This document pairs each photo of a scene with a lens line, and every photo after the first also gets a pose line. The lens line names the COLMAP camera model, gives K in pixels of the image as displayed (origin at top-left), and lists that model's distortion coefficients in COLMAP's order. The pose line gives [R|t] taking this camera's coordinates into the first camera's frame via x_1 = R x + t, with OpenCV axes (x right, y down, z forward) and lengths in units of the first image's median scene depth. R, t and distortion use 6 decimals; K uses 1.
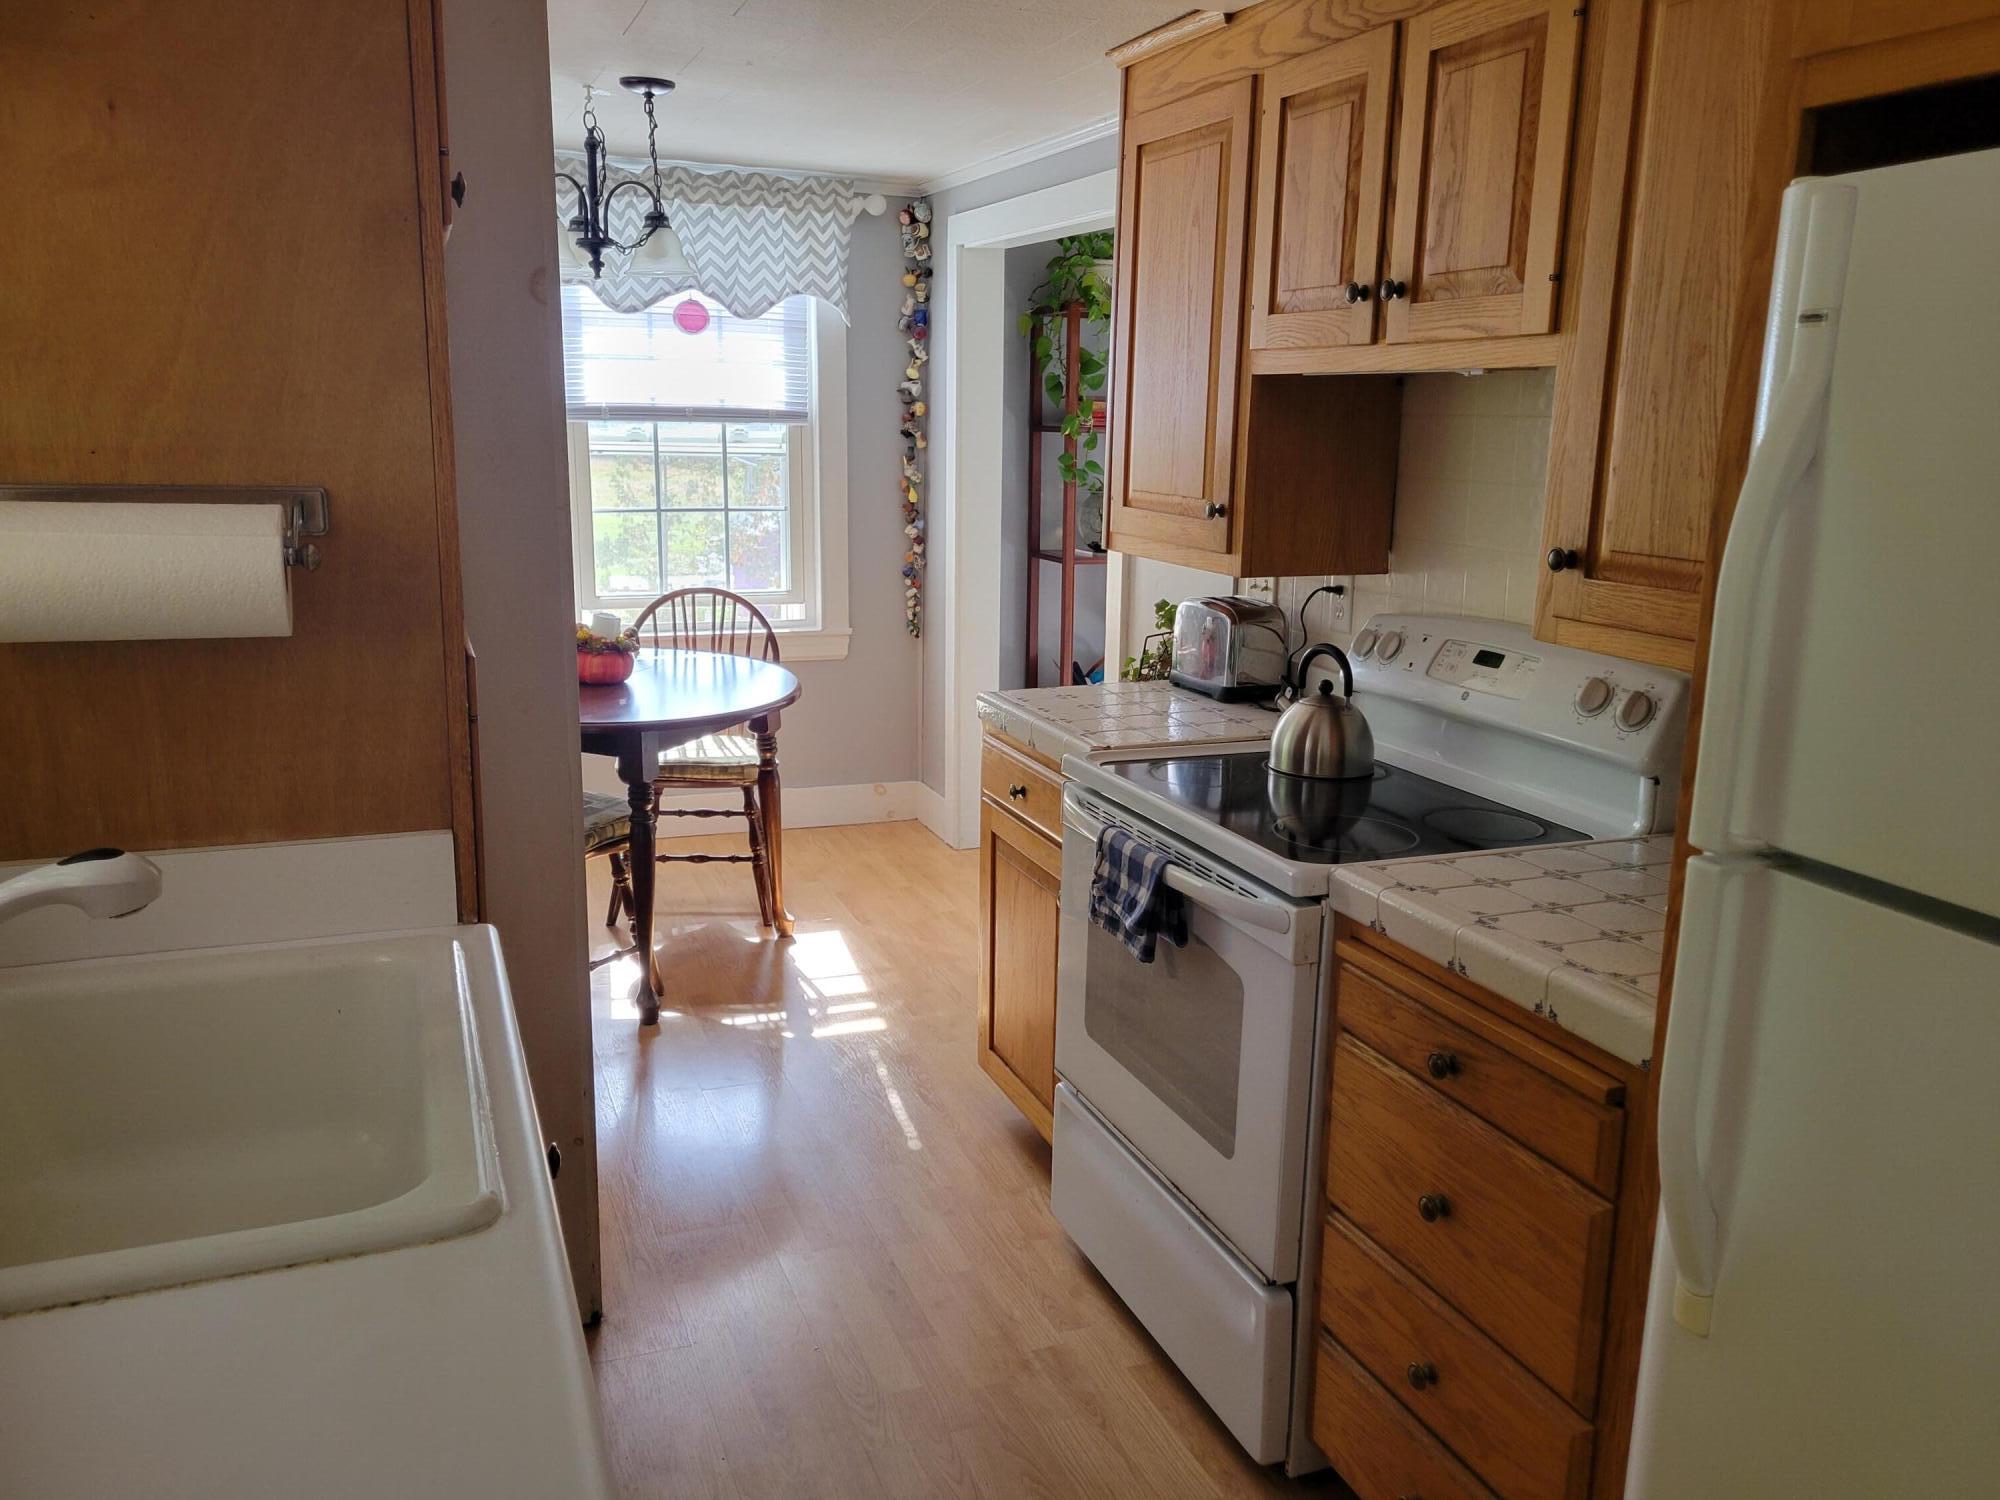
lens RADIAL K [[1559.4, 0, 1000.0], [0, 1559.4, 750.0], [0, 0, 1]] dist [0.053763, -0.000693]
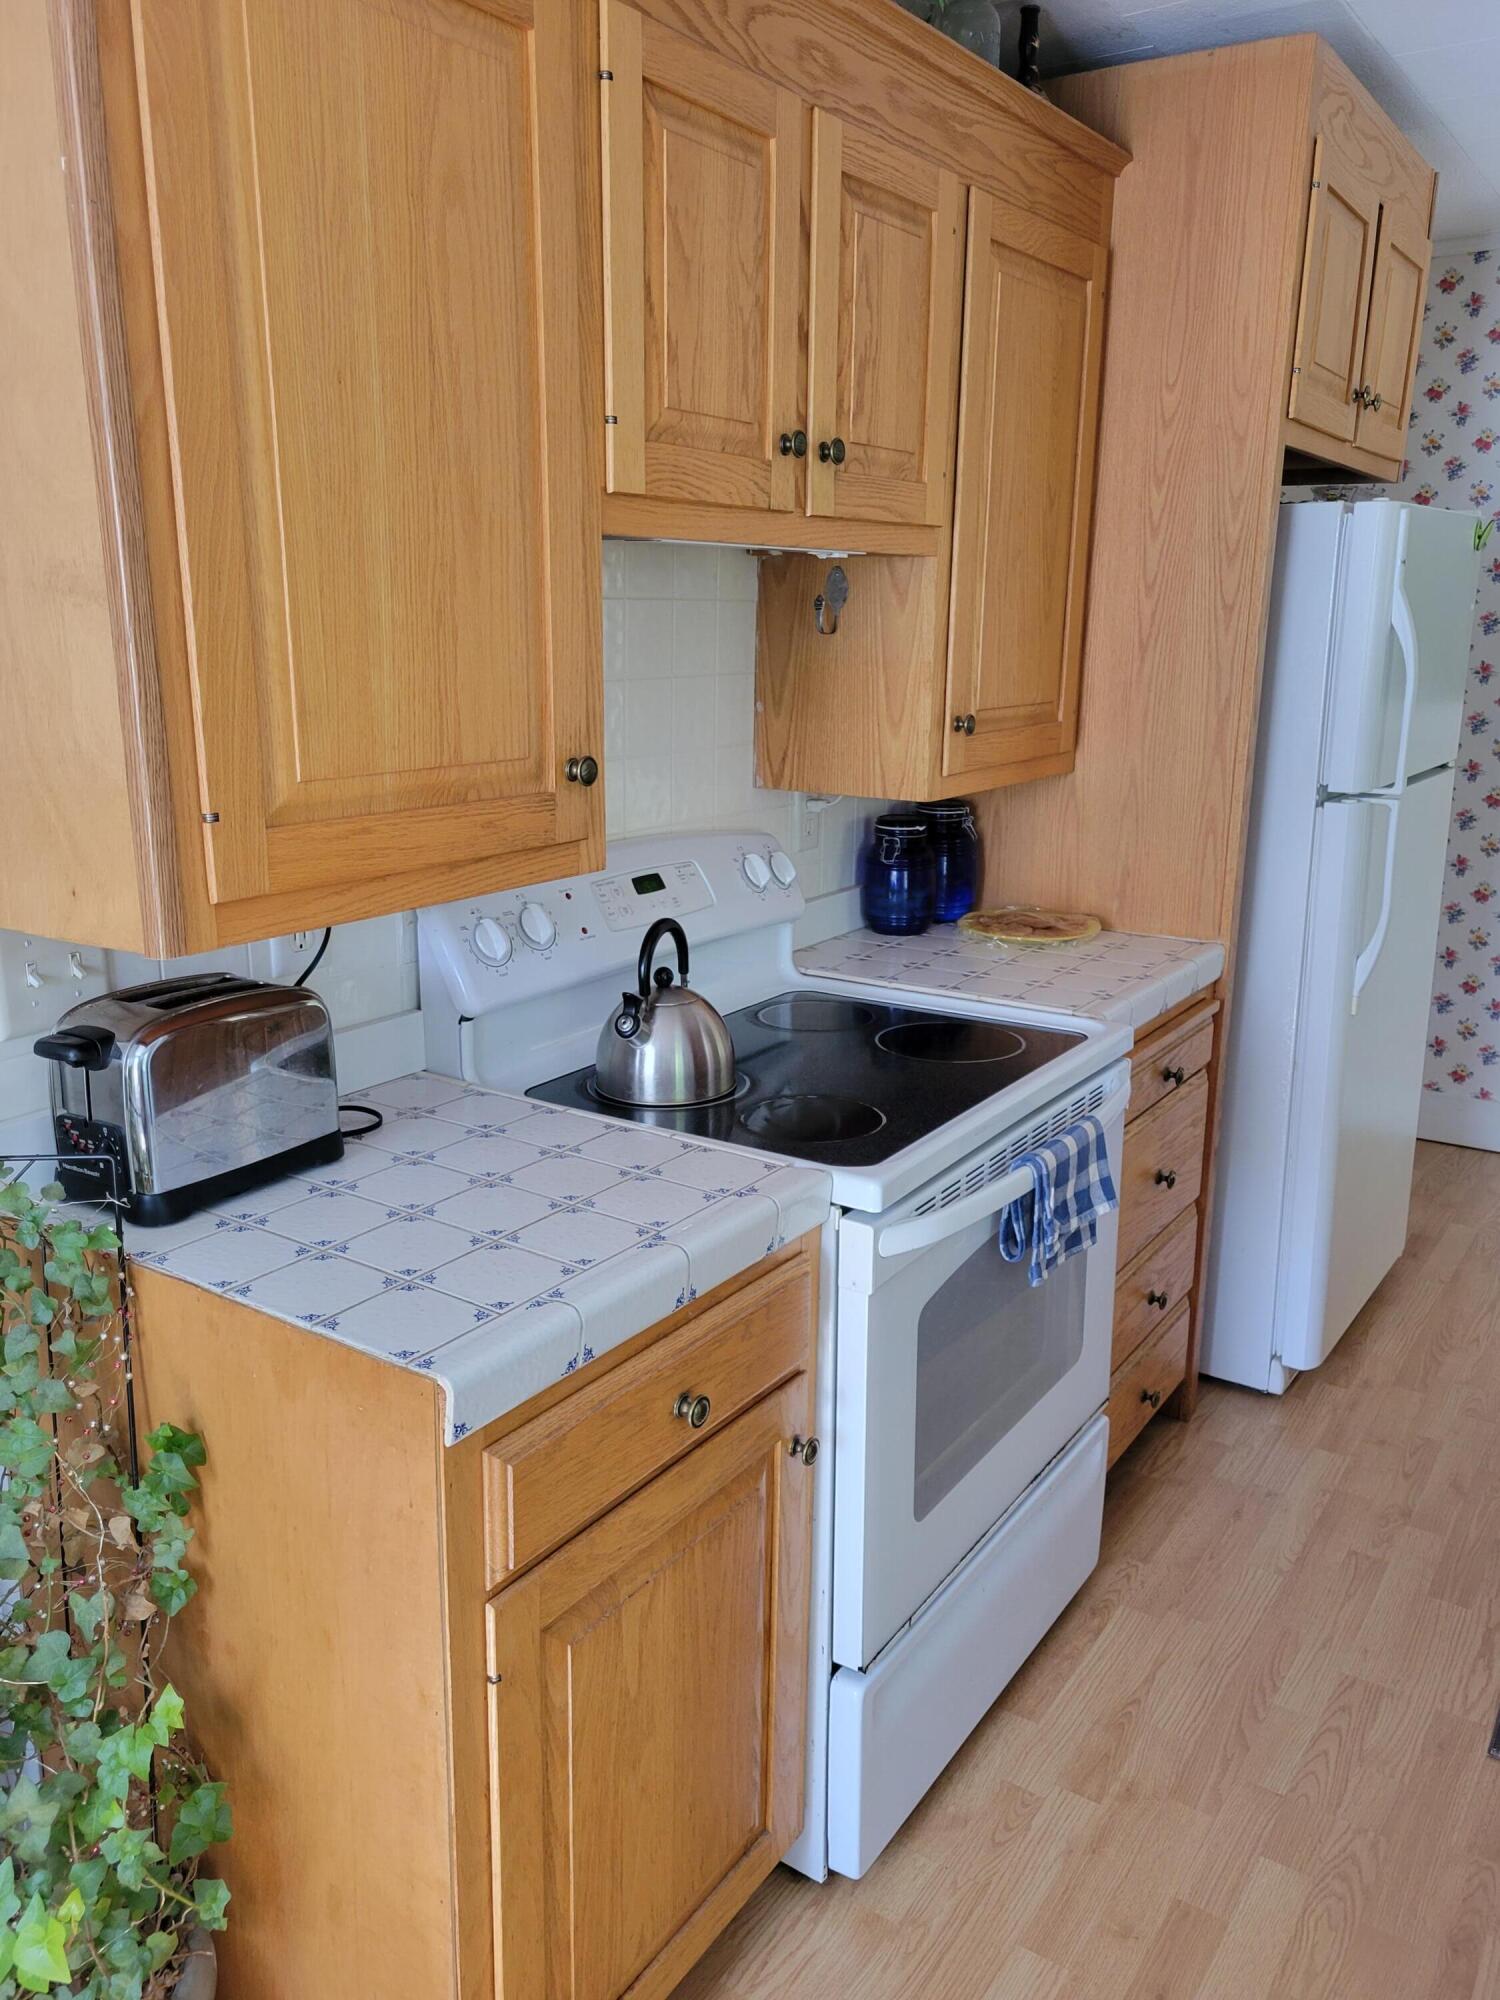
lens RADIAL K [[1559.4, 0, 750.0], [0, 1559.4, 1000.0], [0, 0, 1]] dist [0.053763, -0.000693]
pose [[-0.572502, -0.232116, 0.786361, -0.452460], [0.155909, 0.910770, 0.382347, -0.350283], [-0.804943, 0.341496, -0.485229, 1.528828]]
